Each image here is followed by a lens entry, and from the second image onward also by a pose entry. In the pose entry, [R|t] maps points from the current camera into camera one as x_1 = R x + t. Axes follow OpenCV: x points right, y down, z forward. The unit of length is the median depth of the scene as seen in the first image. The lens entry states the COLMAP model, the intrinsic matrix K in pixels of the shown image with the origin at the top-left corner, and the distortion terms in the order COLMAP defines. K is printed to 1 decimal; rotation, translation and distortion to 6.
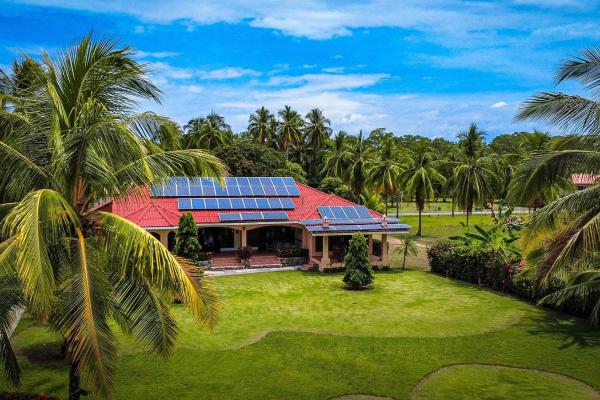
lens RADIAL K [[537.9, 0, 303.2], [0, 537.9, 200.3], [0, 0, 1]] dist [0.007898, -0.005500]
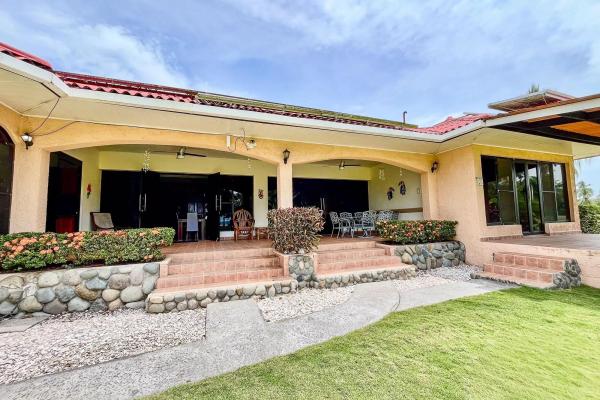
lens RADIAL K [[242.8, 0, 299.6], [0, 242.8, 199.8], [0, 0, 1]] dist [-0.002088, 0.000366]
pose [[0.997966, -0.022867, 0.059504, -0.110408], [0.030422, 0.991135, -0.129332, 0.096714], [-0.056019, 0.130879, 0.989814, 0.856524]]
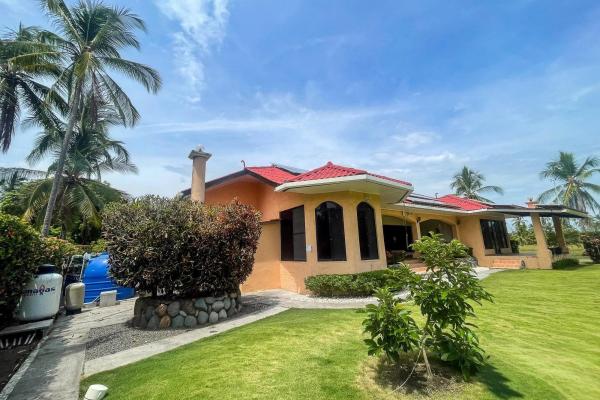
lens RADIAL K [[242.8, 0, 299.7], [0, 242.8, 199.5], [0, 0, 1]] dist [-0.002088, 0.000366]
pose [[0.955832, 0.023407, 0.292981, -0.366181], [0.053786, 0.966060, -0.252655, 0.101278], [-0.288951, 0.257254, 0.922132, 0.727032]]
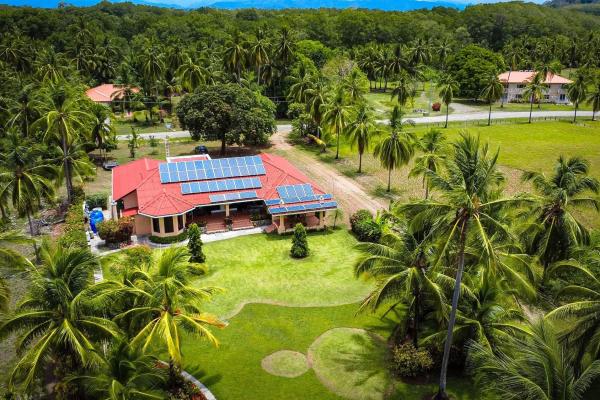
lens RADIAL K [[537.9, 0, 300.4], [0, 537.9, 199.1], [0, 0, 1]] dist [0.007898, -0.005500]
pose [[0.999362, -0.011385, 0.033856, 0.041031], [0.001407, 0.959659, 0.281164, -0.373960], [-0.035691, -0.280937, 0.959062, -0.420522]]
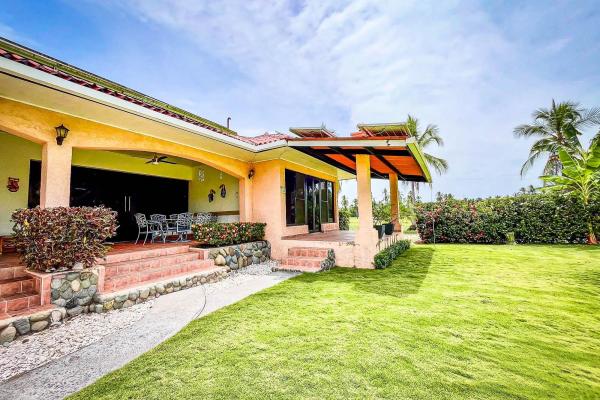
lens RADIAL K [[242.8, 0, 298.7], [0, 242.8, 199.7], [0, 0, 1]] dist [-0.002088, 0.000366]
pose [[0.740582, 0.025800, 0.671470, -0.102903], [0.062412, 0.992302, -0.106963, 0.096823], [-0.669061, 0.121123, 0.733271, 0.856803]]
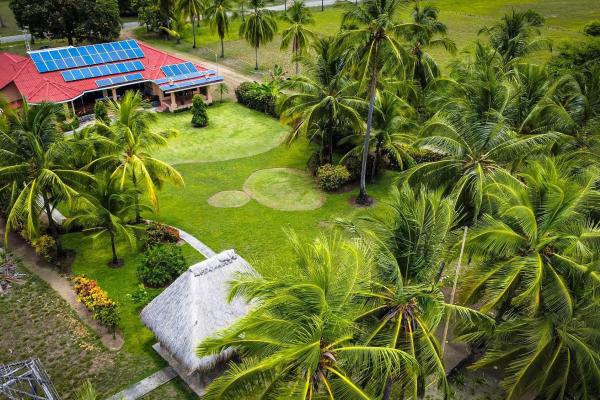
lens RADIAL K [[537.9, 0, 300.2], [0, 537.9, 201.5], [0, 0, 1]] dist [0.007898, -0.005500]
pose [[0.928630, -0.179653, 0.324608, -0.170008], [0.022038, 0.900106, 0.435114, -0.300032], [-0.370351, -0.396906, 0.839825, -0.560121]]
